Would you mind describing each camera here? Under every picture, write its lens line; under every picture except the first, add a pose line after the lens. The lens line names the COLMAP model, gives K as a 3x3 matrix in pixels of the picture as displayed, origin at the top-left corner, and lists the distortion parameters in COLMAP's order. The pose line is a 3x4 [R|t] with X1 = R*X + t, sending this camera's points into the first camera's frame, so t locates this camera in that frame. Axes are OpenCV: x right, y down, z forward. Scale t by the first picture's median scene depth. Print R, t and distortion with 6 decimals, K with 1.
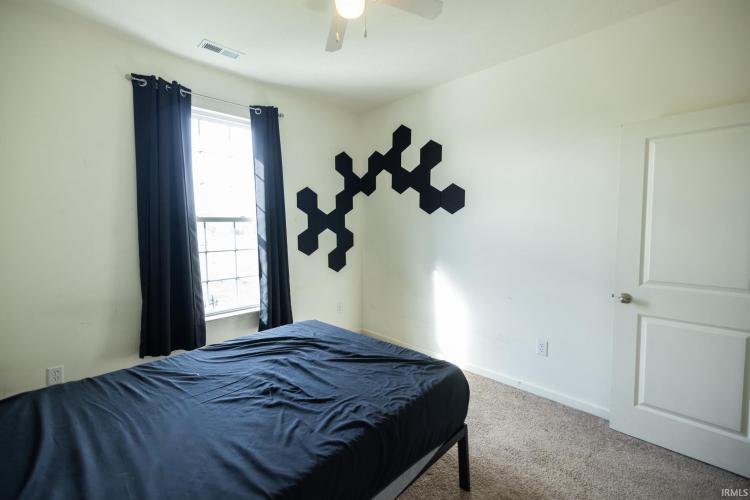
lens RADIAL K [[322.1, 0, 371.5], [0, 322.1, 252.1], [0, 0, 1]] dist [0.014281, -0.000078]
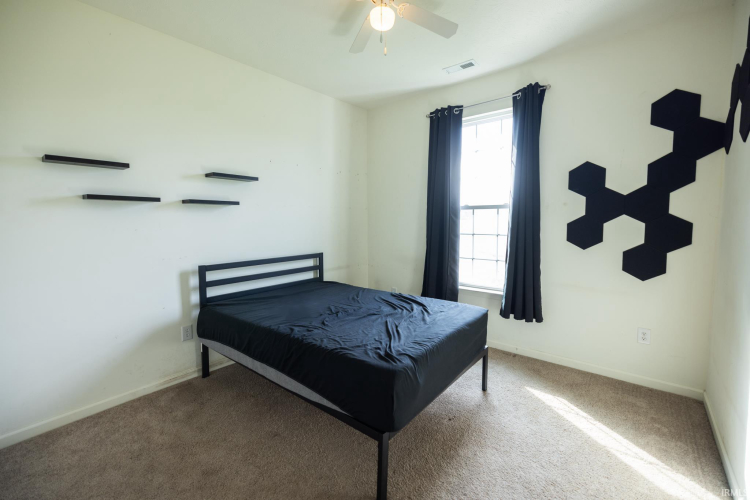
lens RADIAL K [[322.1, 0, 374.9], [0, 322.1, 252.5], [0, 0, 1]] dist [0.014281, -0.000078]
pose [[0.105897, 0.109005, -0.988384, 0.589620], [-0.082041, 0.991542, 0.100564, -0.022035], [0.990987, 0.070438, 0.113944, 0.451534]]
